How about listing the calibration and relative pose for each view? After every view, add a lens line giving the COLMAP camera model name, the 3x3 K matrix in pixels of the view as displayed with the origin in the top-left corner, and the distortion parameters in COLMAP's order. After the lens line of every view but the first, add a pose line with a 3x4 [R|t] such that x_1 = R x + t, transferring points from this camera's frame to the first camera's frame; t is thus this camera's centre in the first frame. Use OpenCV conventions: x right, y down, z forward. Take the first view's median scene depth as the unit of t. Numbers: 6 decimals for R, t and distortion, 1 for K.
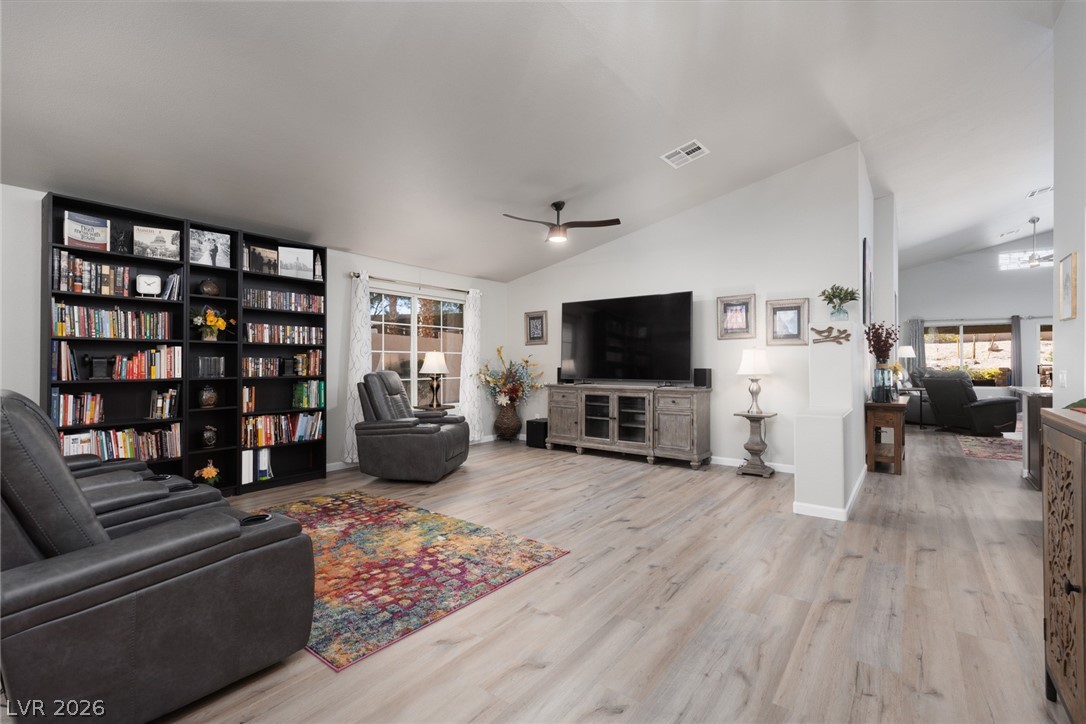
lens RADIAL K [[484.9, 0, 547.0], [0, 484.9, 360.1], [0, 0, 1]] dist [0.008177, -0.002553]
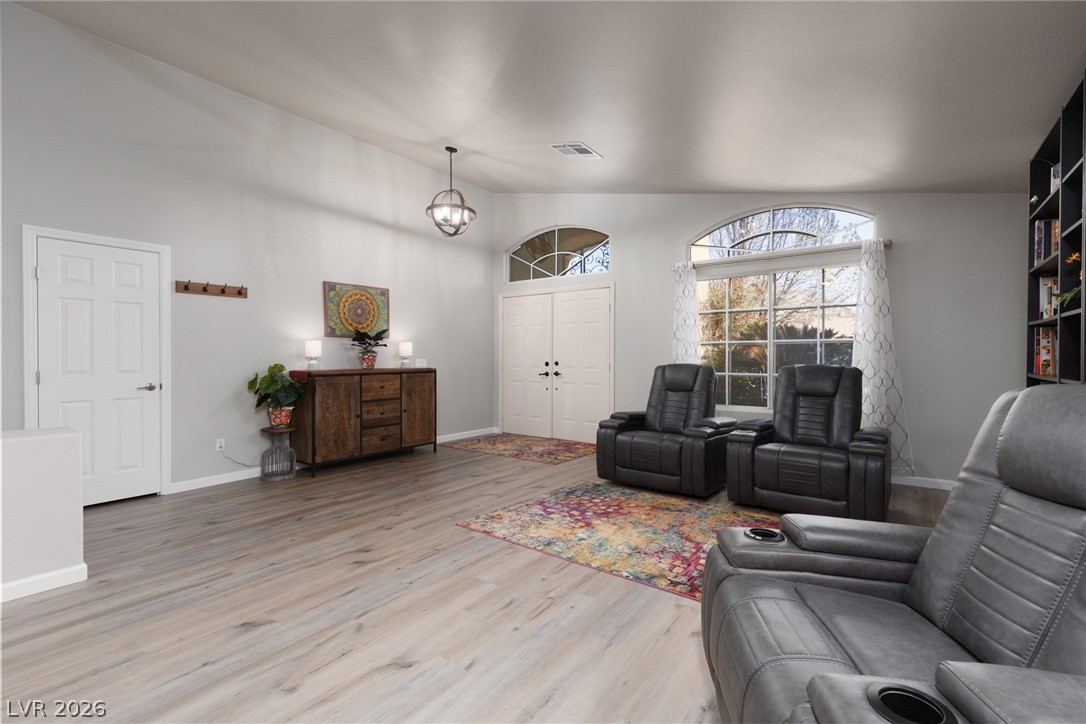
lens RADIAL K [[484.9, 0, 543.7], [0, 484.9, 362.3], [0, 0, 1]] dist [0.008177, -0.002553]
pose [[-0.999990, 0.002869, 0.003385, -0.121920], [0.002903, 0.999945, 0.010072, 0.009958], [-0.003356, 0.010082, -0.999944, 1.631905]]
